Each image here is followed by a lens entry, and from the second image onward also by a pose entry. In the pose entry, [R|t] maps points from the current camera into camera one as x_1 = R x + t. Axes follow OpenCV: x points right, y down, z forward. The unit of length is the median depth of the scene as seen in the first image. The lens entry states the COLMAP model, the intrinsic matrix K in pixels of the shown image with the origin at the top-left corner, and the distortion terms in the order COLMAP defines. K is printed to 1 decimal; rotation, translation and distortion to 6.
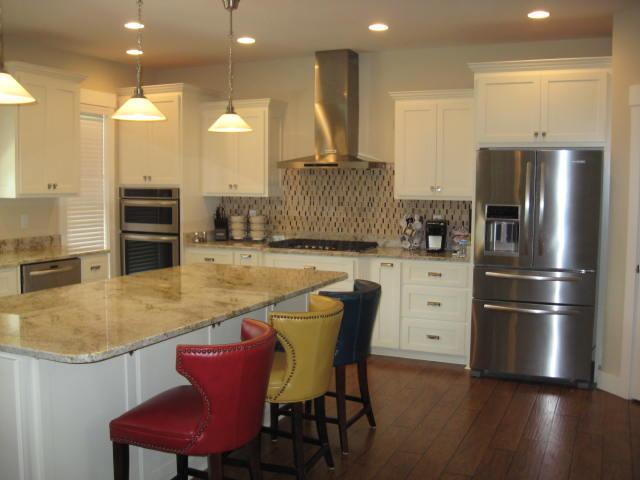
lens RADIAL K [[655.9, 0, 318.4], [0, 655.9, 237.8], [0, 0, 1]] dist [-0.118289, 0.000000]
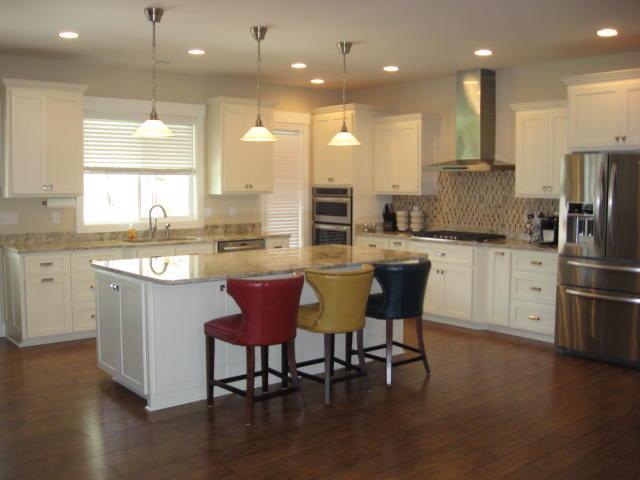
lens RADIAL K [[655.9, 0, 320.7], [0, 655.9, 240.2], [0, 0, 1]] dist [-0.118289, 0.000000]
pose [[0.902367, 0.031072, -0.429847, 0.279586], [-0.029913, 0.999508, 0.009454, 0.014321], [0.429929, 0.004327, 0.902852, -0.160634]]
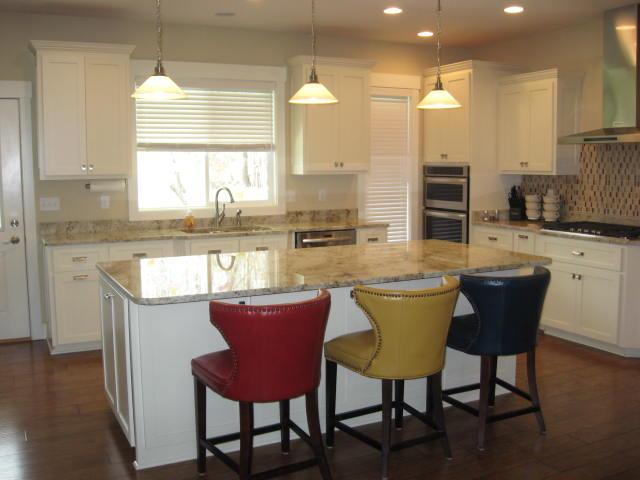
lens RADIAL K [[655.9, 0, 320.6], [0, 655.9, 240.0], [0, 0, 1]] dist [-0.118289, 0.000000]
pose [[0.777136, 0.058898, -0.626571, 0.246132], [-0.037281, 0.998171, 0.047589, -0.001898], [0.628228, -0.013624, 0.777910, 0.080760]]
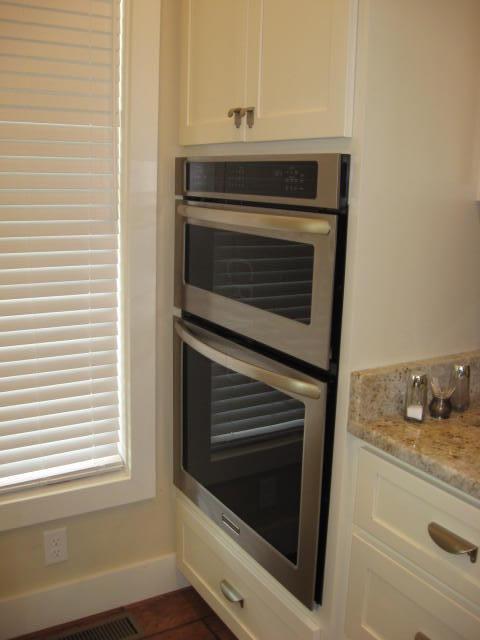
lens RADIAL K [[655.9, 0, 242.0], [0, 655.9, 321.9], [0, 0, 1]] dist [-0.118289, 0.000000]
pose [[0.824257, 0.135579, -0.549745, -0.125034], [-0.065579, 0.987234, 0.145147, -0.053277], [0.562406, -0.083586, 0.822626, 0.826895]]
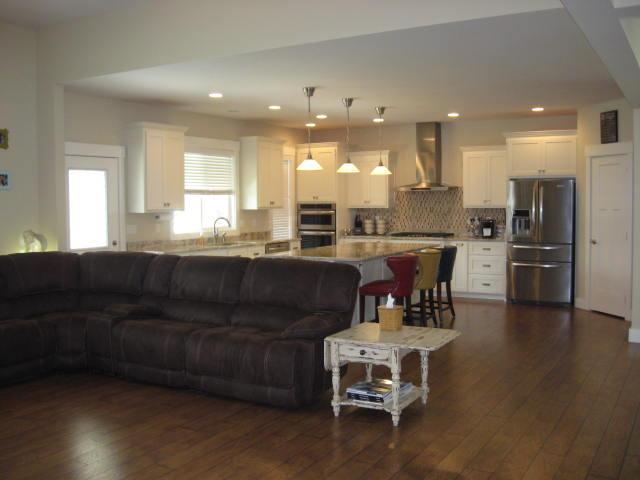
lens RADIAL K [[655.9, 0, 321.1], [0, 655.9, 241.6], [0, 0, 1]] dist [-0.118289, 0.000000]
pose [[0.994643, -0.010892, -0.102792, -0.078222], [0.009036, 0.999788, -0.018502, 0.055895], [0.102972, 0.017474, 0.994531, -0.717319]]
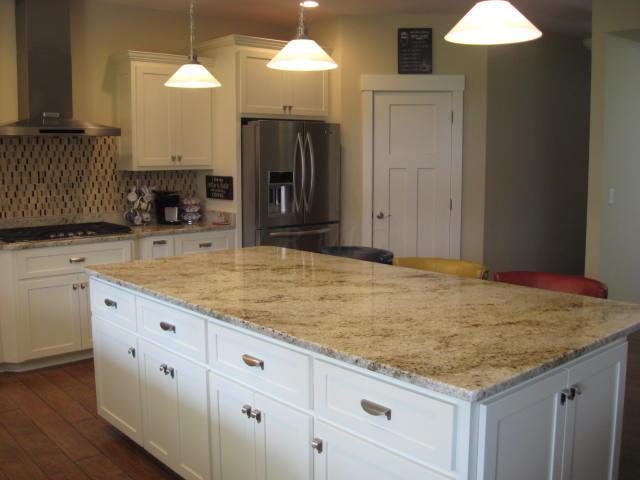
lens RADIAL K [[655.9, 0, 317.6], [0, 655.9, 236.8], [0, 0, 1]] dist [-0.118289, 0.000000]
pose [[0.423559, -0.119782, 0.897915, -0.547044], [0.080035, 0.992291, 0.094618, -0.031021], [-0.902326, 0.031789, 0.429880, 0.367114]]
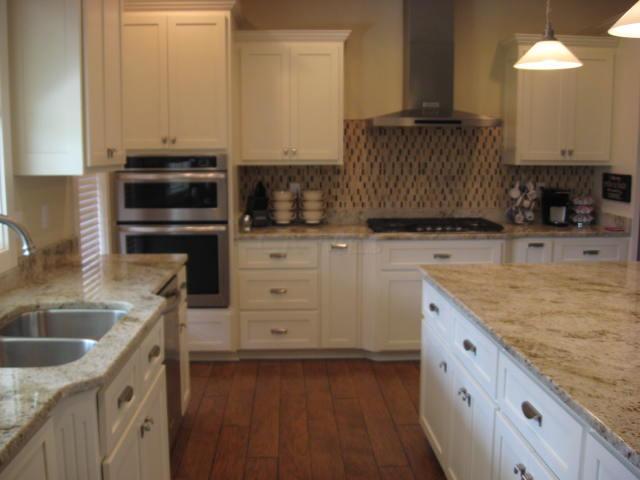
lens RADIAL K [[655.9, 0, 314.0], [0, 655.9, 237.3], [0, 0, 1]] dist [-0.118289, 0.000000]
pose [[0.895467, -0.069006, 0.439746, -0.446180], [0.046334, 0.996994, 0.062100, -0.028452], [-0.442710, -0.035233, 0.895973, 0.352760]]
